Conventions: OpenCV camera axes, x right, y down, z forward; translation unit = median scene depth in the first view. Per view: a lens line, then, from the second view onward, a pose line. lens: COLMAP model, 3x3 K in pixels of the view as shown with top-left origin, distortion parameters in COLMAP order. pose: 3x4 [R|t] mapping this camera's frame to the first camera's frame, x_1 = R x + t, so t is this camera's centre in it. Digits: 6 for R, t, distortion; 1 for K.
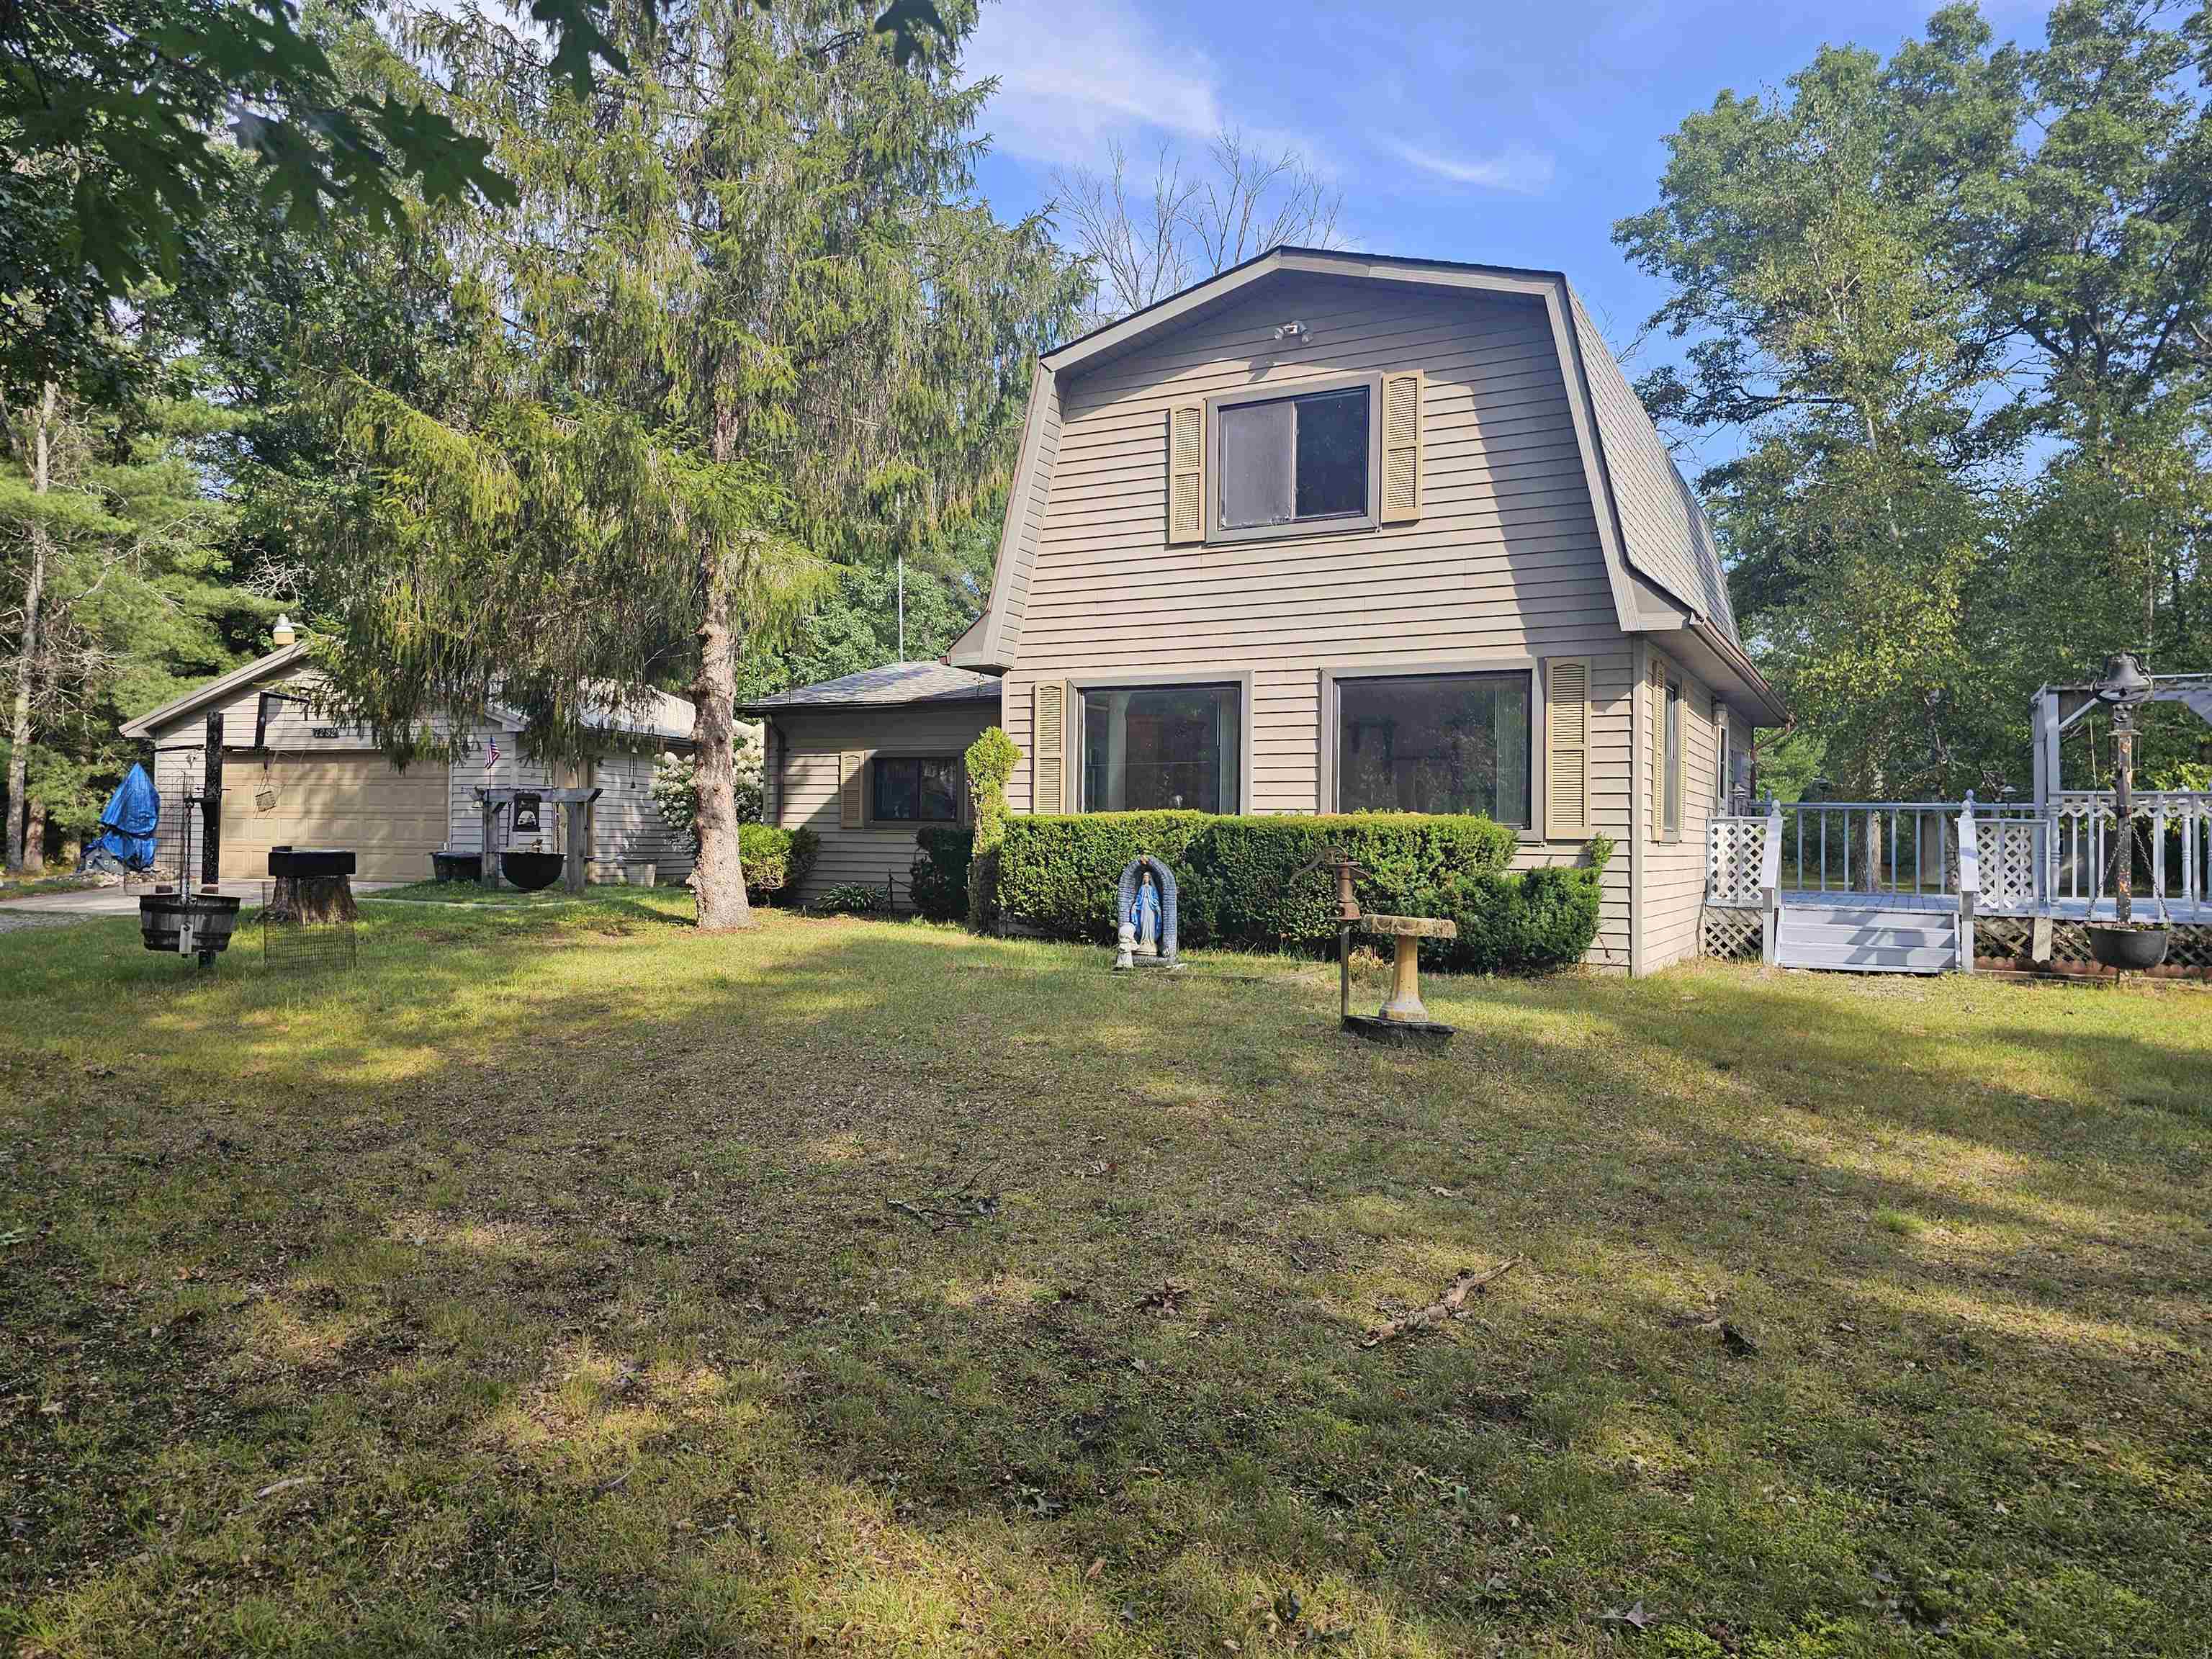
lens RADIAL K [[1529.4, 0, 1105.3], [0, 1529.4, 832.3], [0, 0, 1]] dist [0.001022, -0.000845]
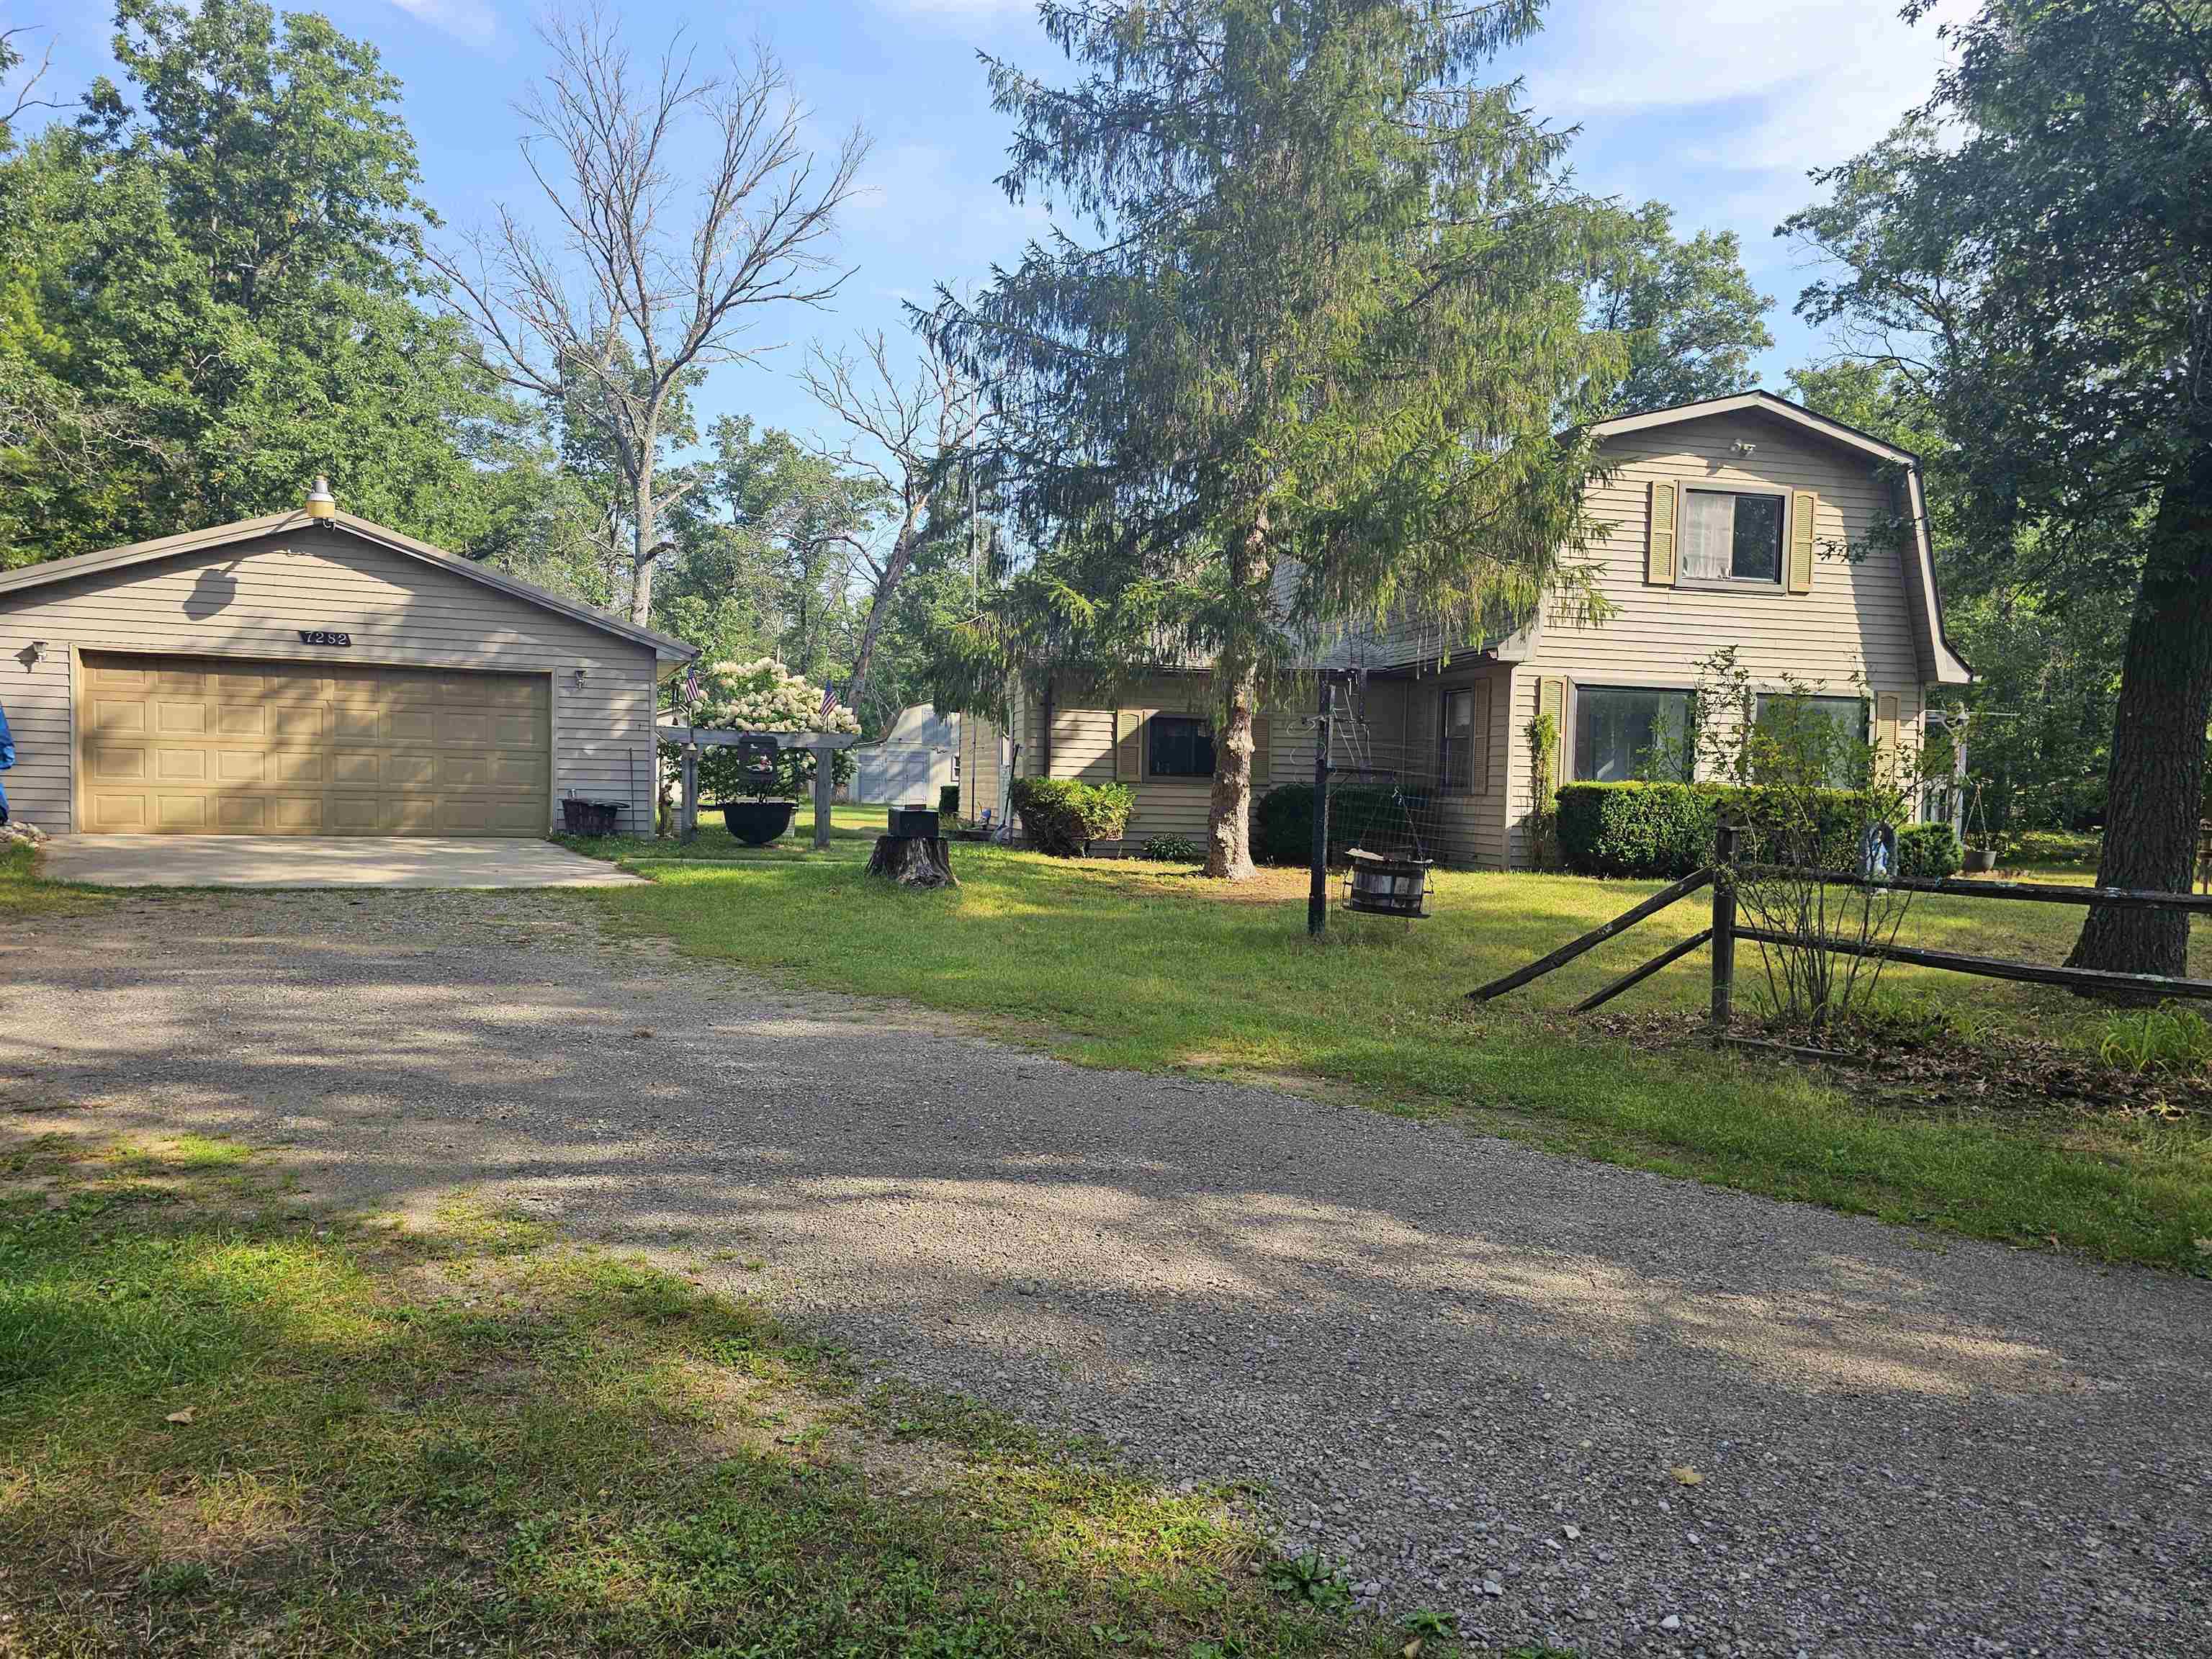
lens RADIAL K [[1529.4, 0, 1105.4], [0, 1529.4, 824.3], [0, 0, 1]] dist [0.001022, -0.000845]
pose [[0.740633, -0.004405, 0.671895, -1.209875], [-0.019401, 0.999421, 0.027939, -0.004517], [-0.671630, -0.033728, 0.740119, 0.314738]]
